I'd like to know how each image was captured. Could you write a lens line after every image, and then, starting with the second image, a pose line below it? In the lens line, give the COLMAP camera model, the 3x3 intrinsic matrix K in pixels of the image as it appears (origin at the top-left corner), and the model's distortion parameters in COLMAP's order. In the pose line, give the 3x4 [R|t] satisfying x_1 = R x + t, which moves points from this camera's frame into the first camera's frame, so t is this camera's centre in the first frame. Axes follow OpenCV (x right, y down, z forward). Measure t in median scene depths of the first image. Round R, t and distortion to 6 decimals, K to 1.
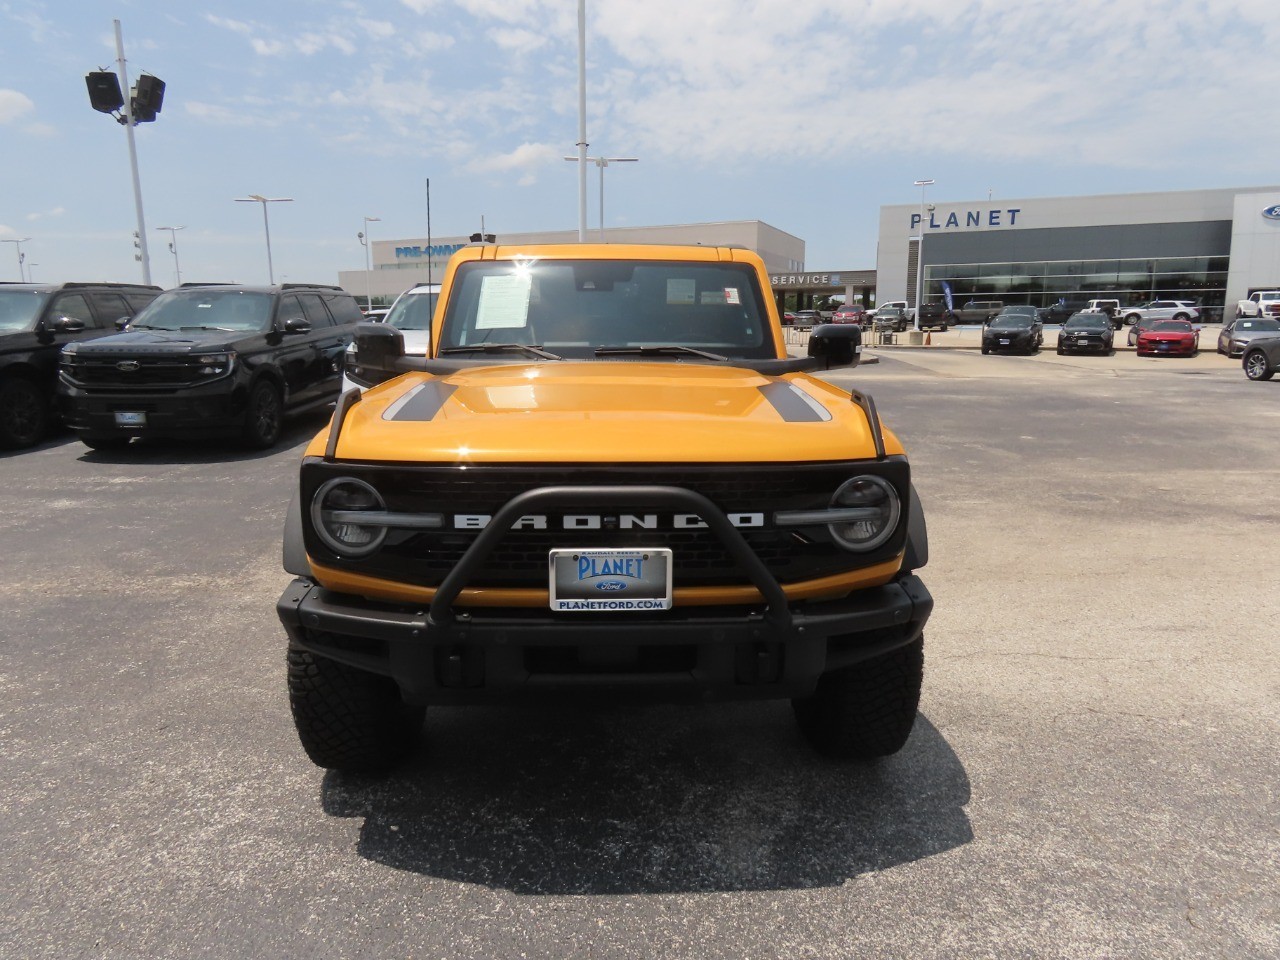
lens RADIAL K [[813.4, 0, 640.2], [0, 813.4, 477.3], [0, 0, 1]] dist [-0.000933, -0.007553]
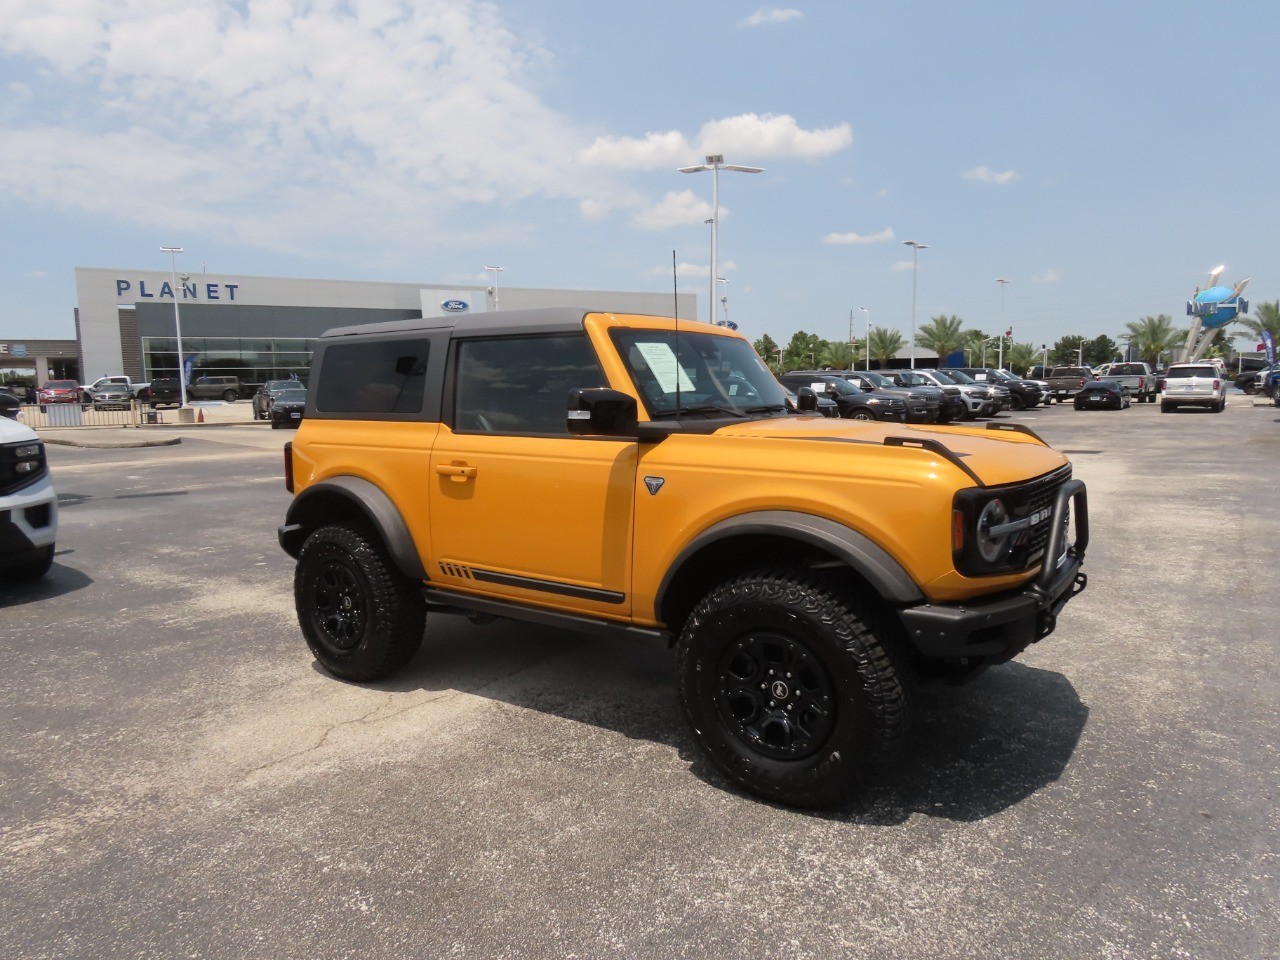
lens RADIAL K [[835.3, 0, 643.2], [0, 835.3, 489.3], [0, 0, 1]] dist [-0.013906, 0.004412]
pose [[0.609427, -0.100896, 0.786396, -0.234635], [0.162966, 0.986632, 0.000295, -0.014807], [-0.775913, 0.127976, 0.617723, 0.083602]]
